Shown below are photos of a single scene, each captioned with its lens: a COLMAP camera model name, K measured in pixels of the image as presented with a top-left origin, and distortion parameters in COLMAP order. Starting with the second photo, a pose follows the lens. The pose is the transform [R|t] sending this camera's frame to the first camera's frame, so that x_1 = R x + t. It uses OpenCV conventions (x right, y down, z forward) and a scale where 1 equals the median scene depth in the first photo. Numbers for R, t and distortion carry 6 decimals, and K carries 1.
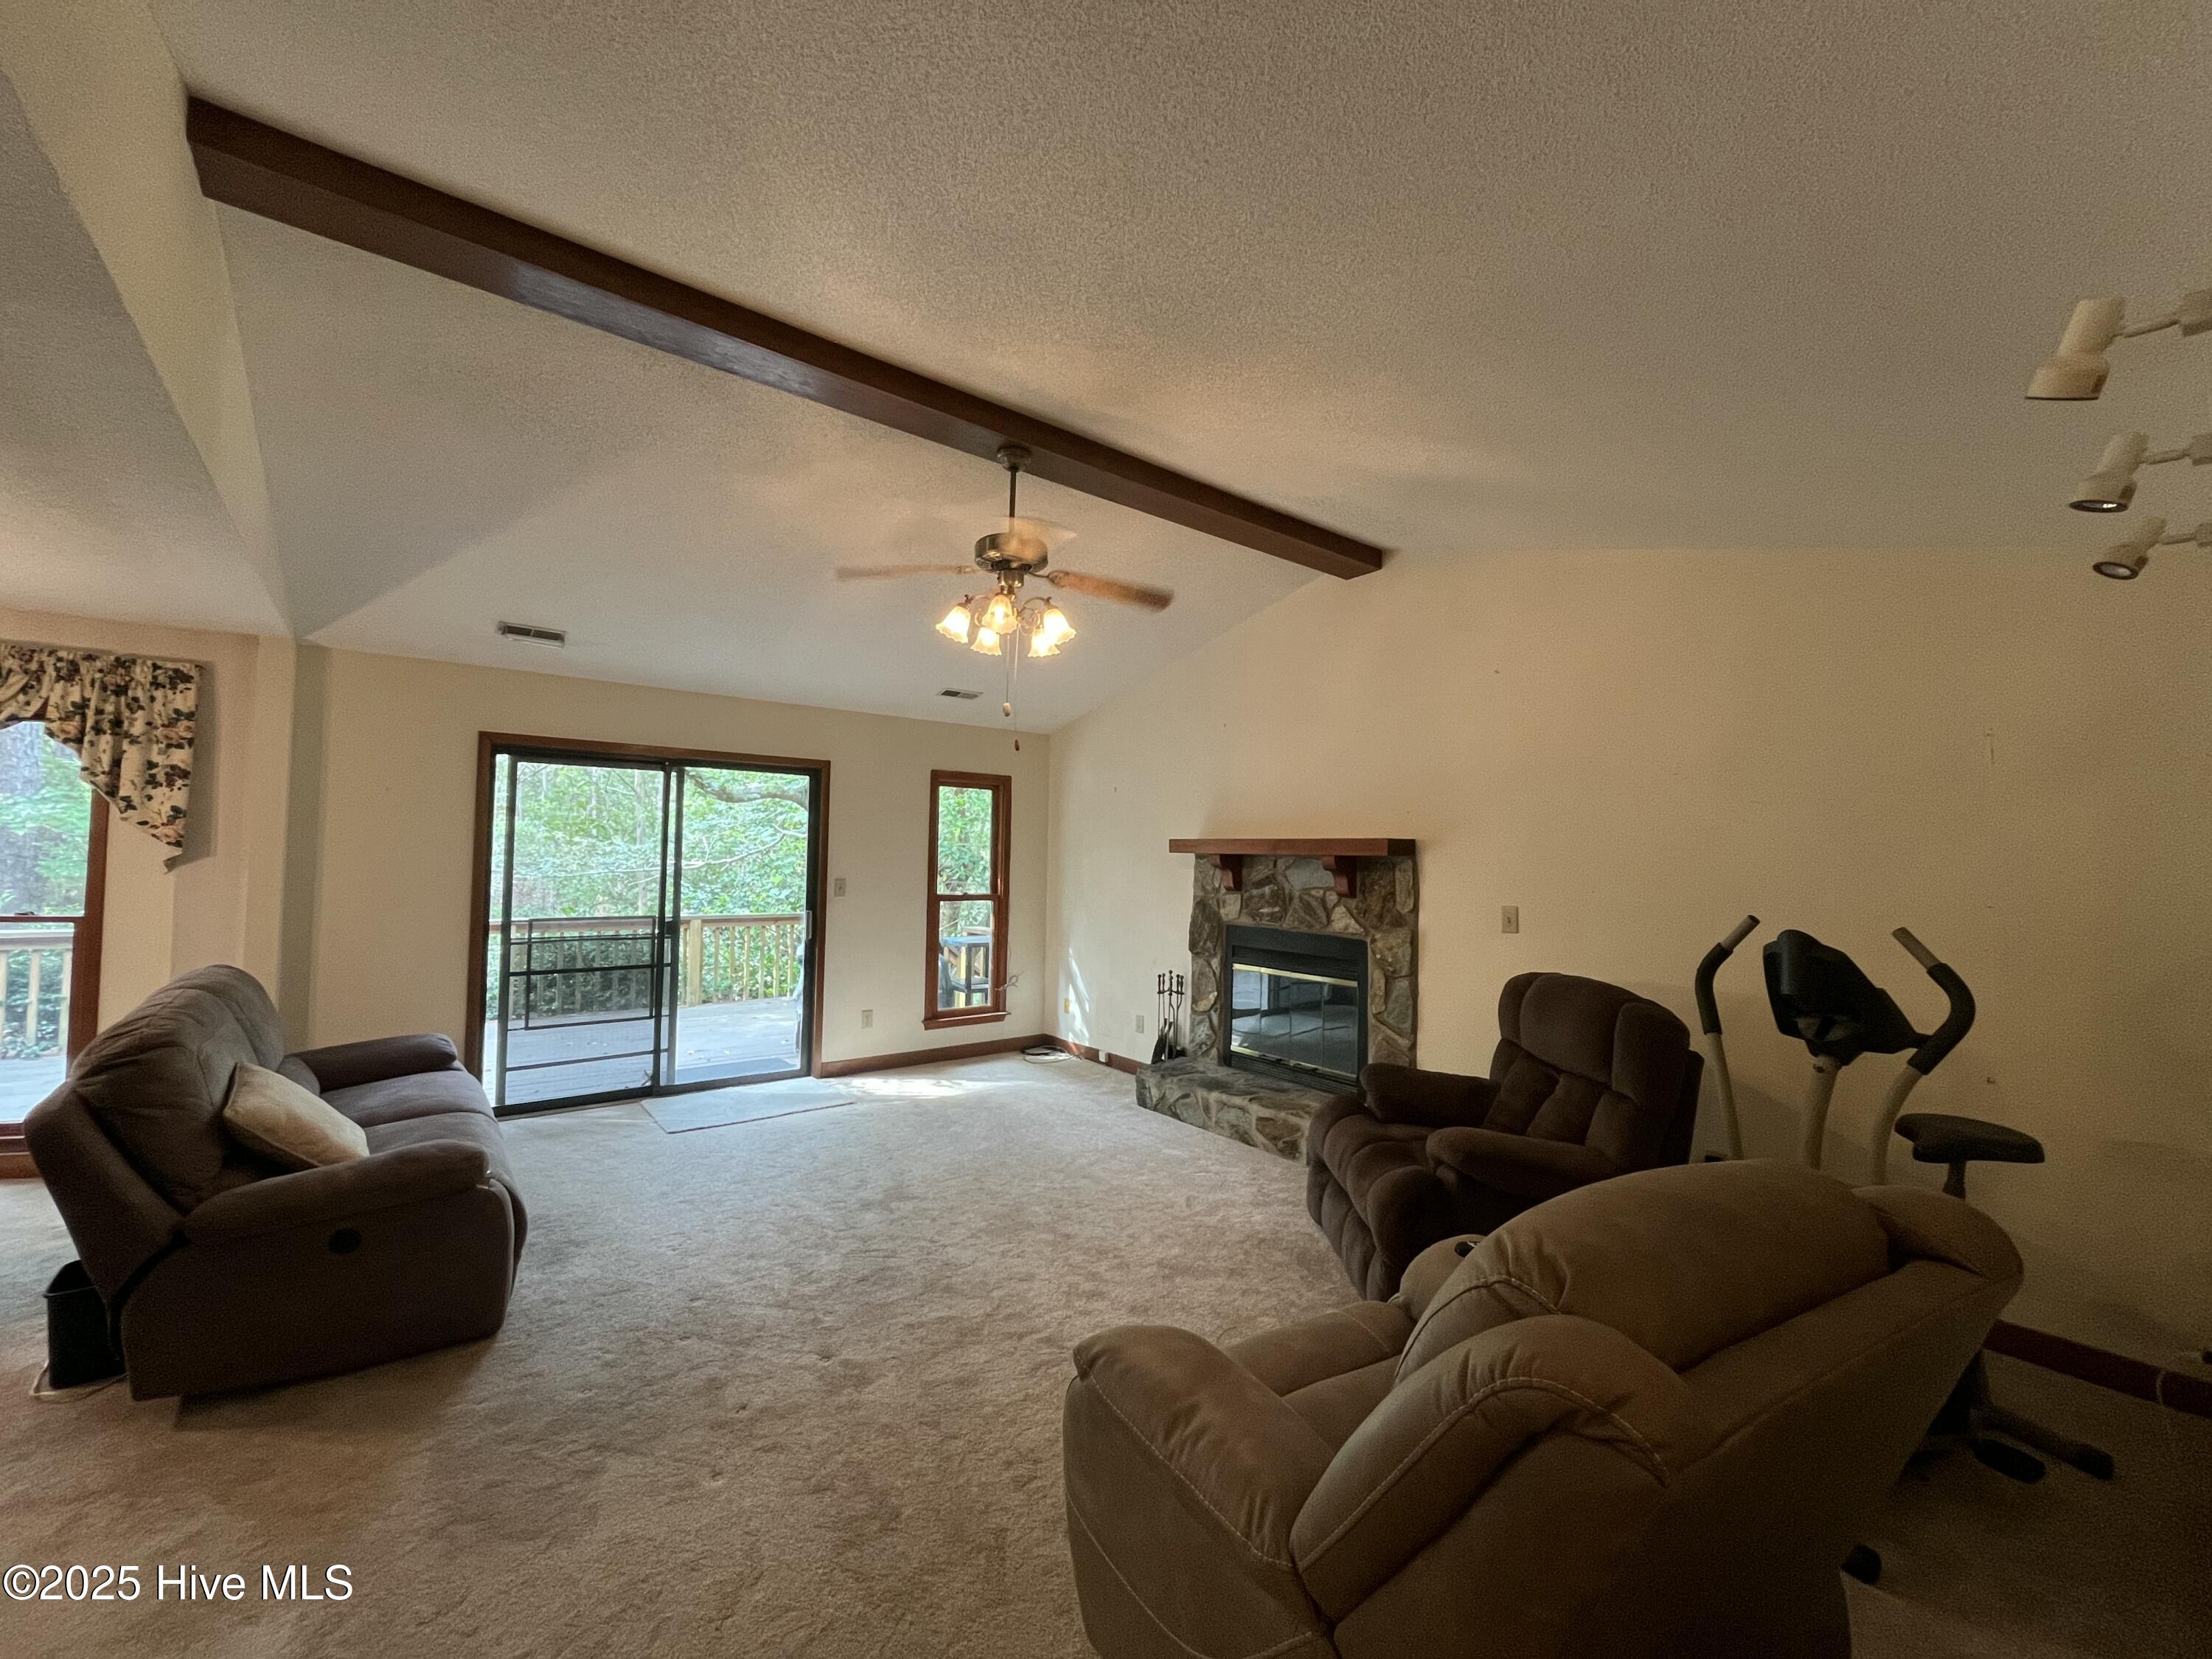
lens RADIAL K [[888.5, 0, 1096.2], [0, 888.5, 829.8], [0, 0, 1]] dist [-0.005285, 0.000196]
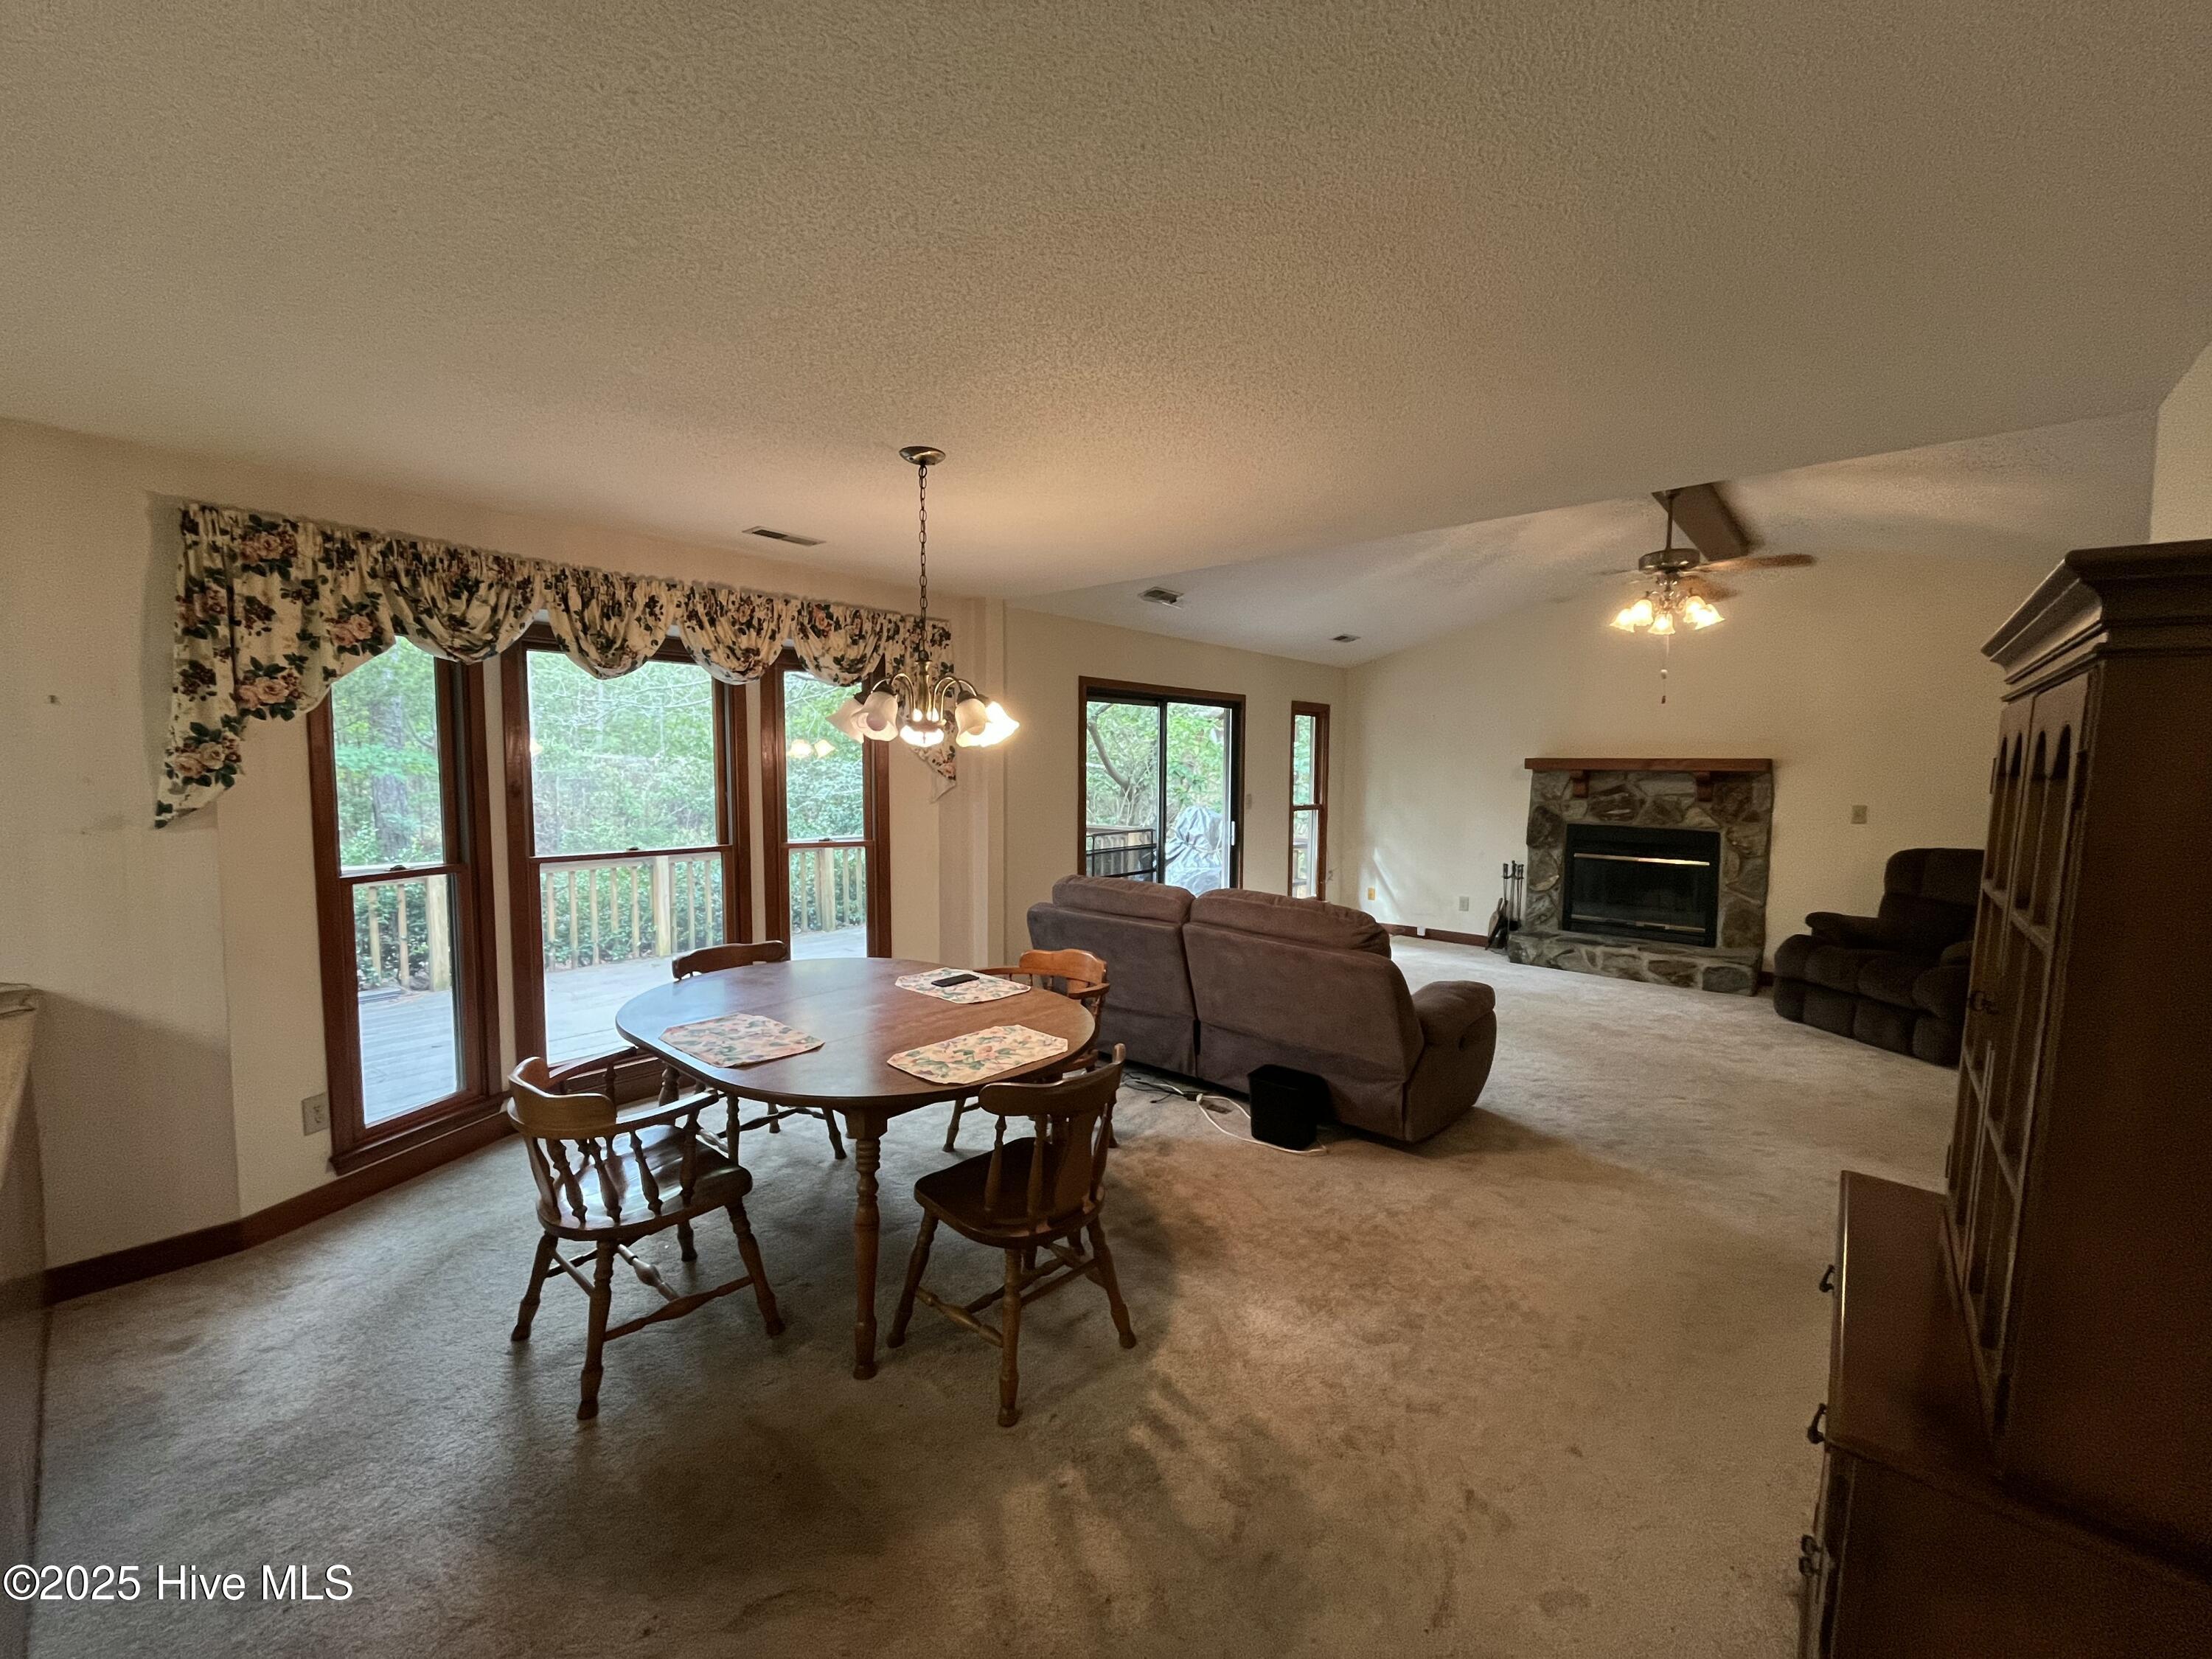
lens RADIAL K [[888.5, 0, 1099.7], [0, 888.5, 828.5], [0, 0, 1]] dist [-0.005285, 0.000196]
pose [[0.984111, -0.027192, 0.175459, -0.839662], [0.008790, 0.994453, 0.104818, -0.031733], [-0.177336, -0.101610, 0.978891, -0.167990]]
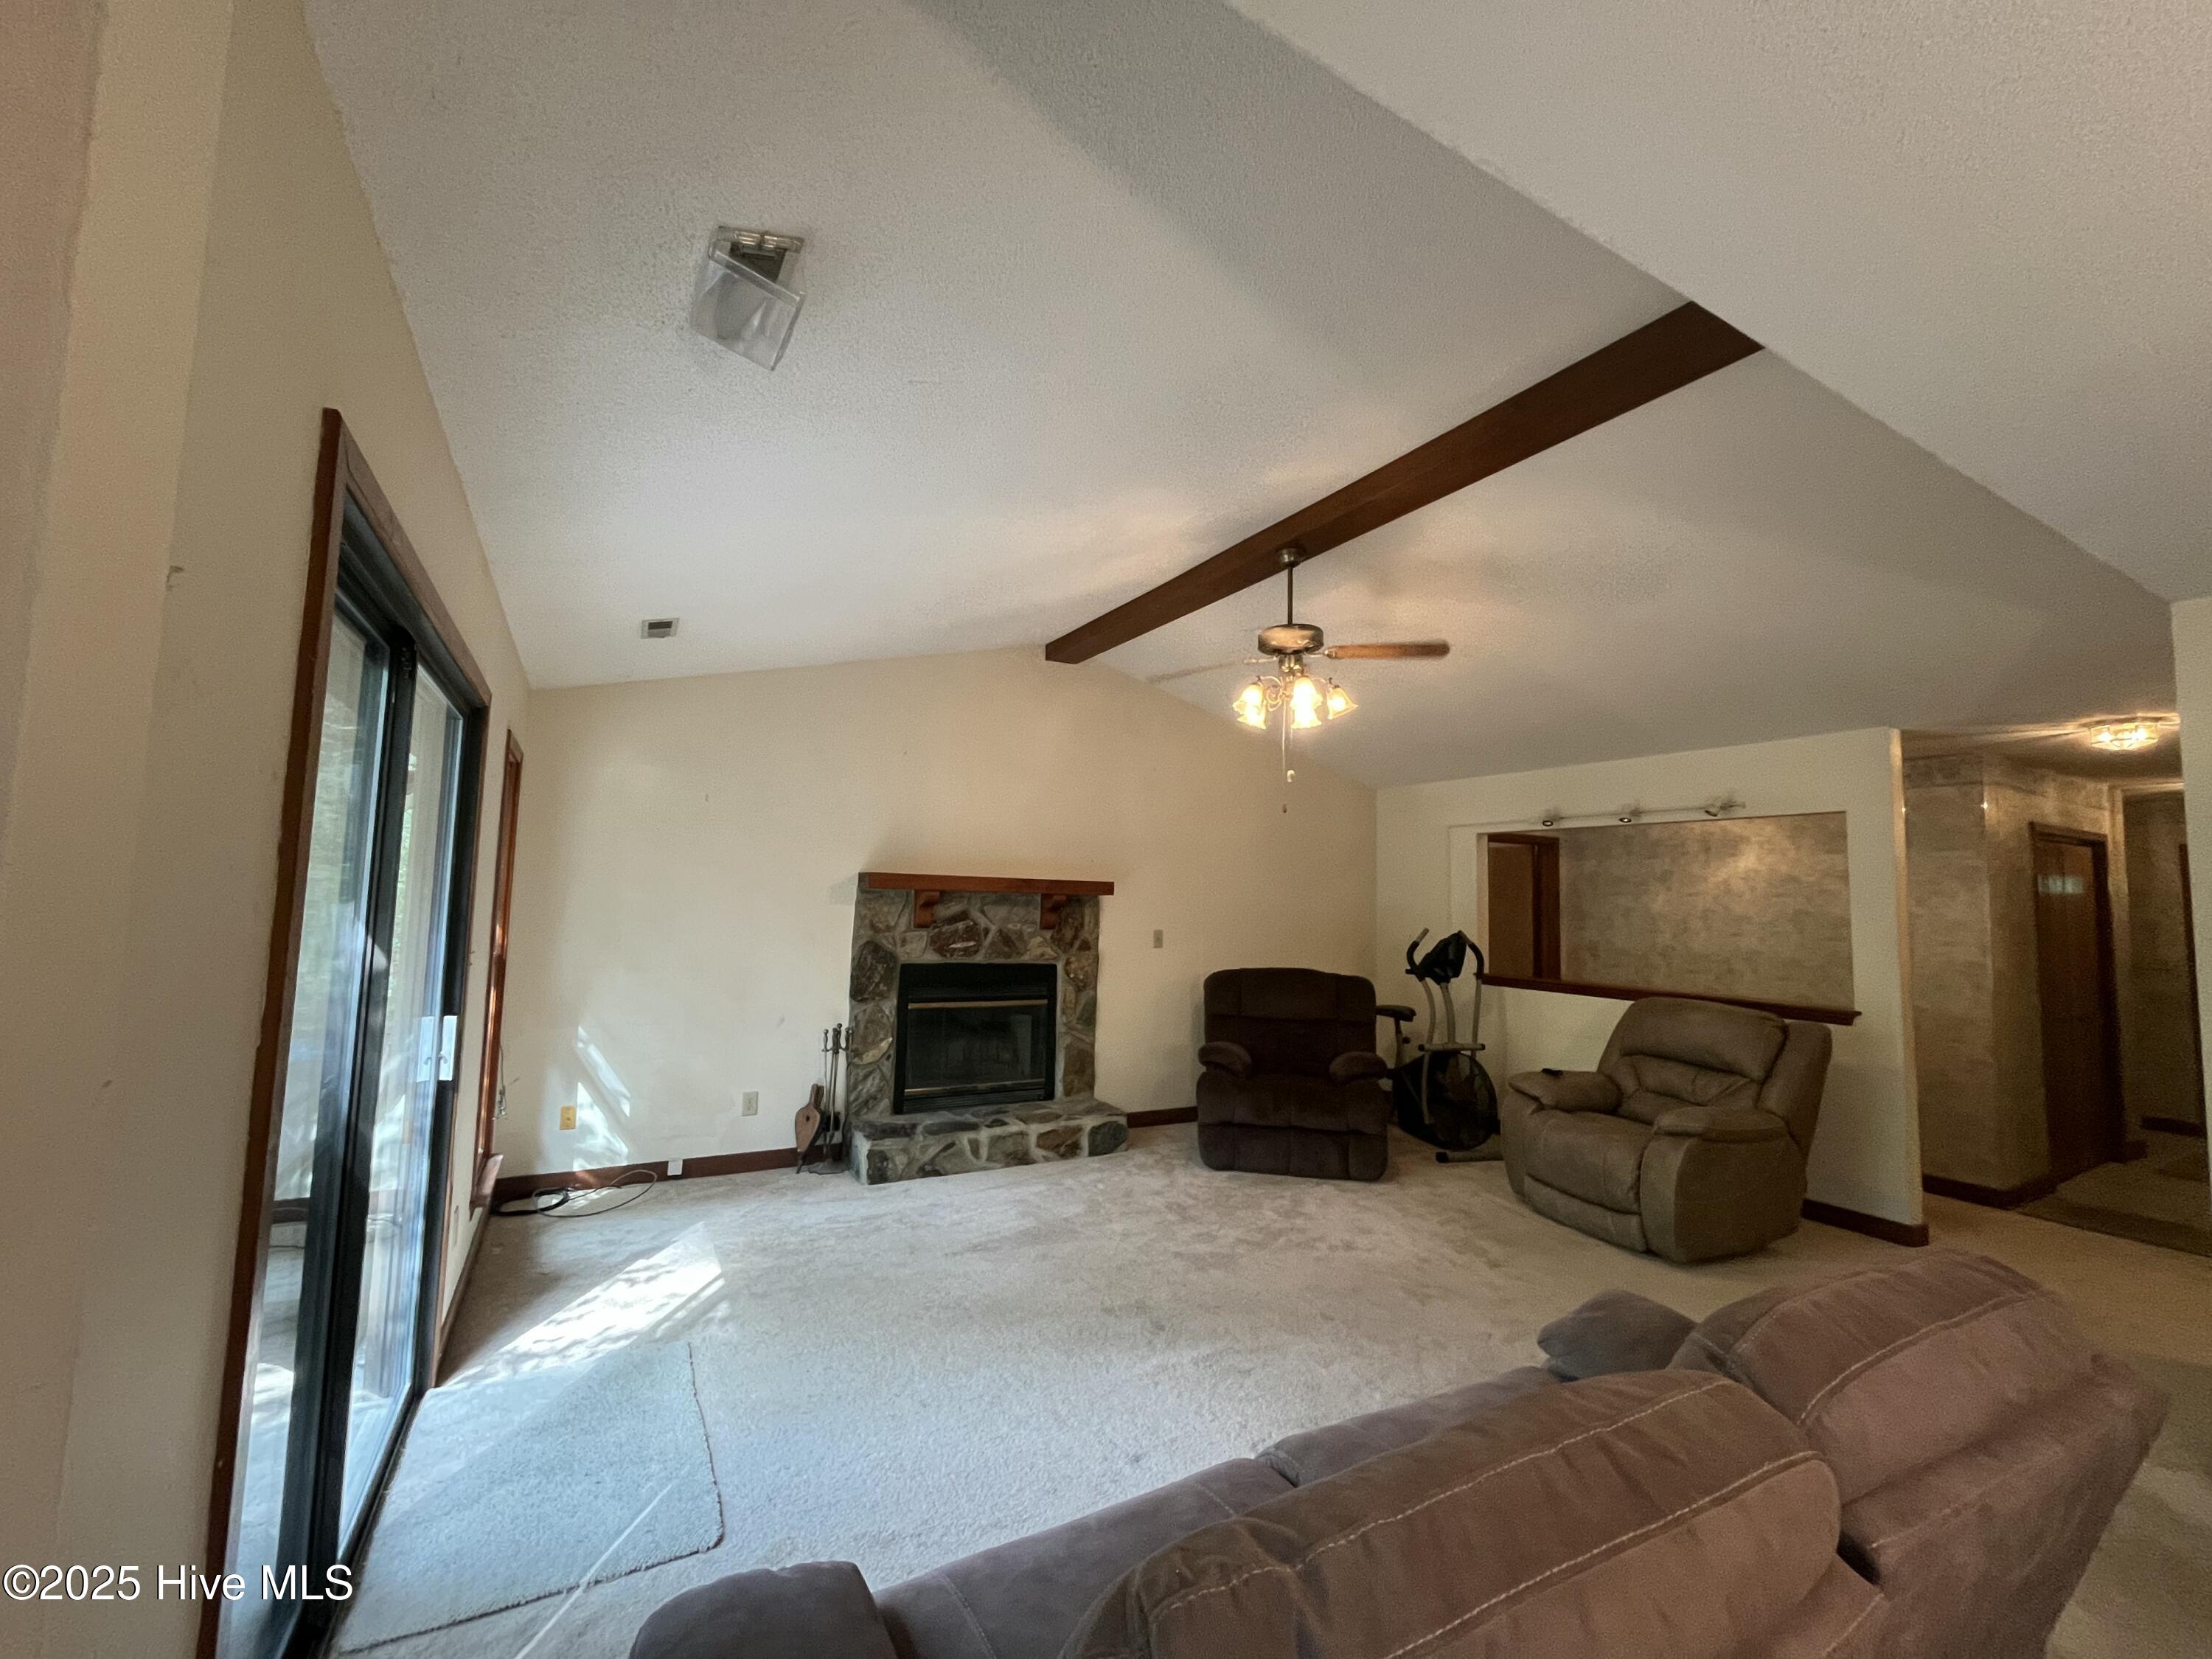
lens RADIAL K [[888.5, 0, 1094.2], [0, 888.5, 831.4], [0, 0, 1]] dist [-0.005285, 0.000196]
pose [[0.166892, 0.060584, 0.984112, -0.845184], [-0.052551, 0.997238, -0.052481, 0.004960], [-0.984574, -0.042957, 0.169615, 0.712645]]
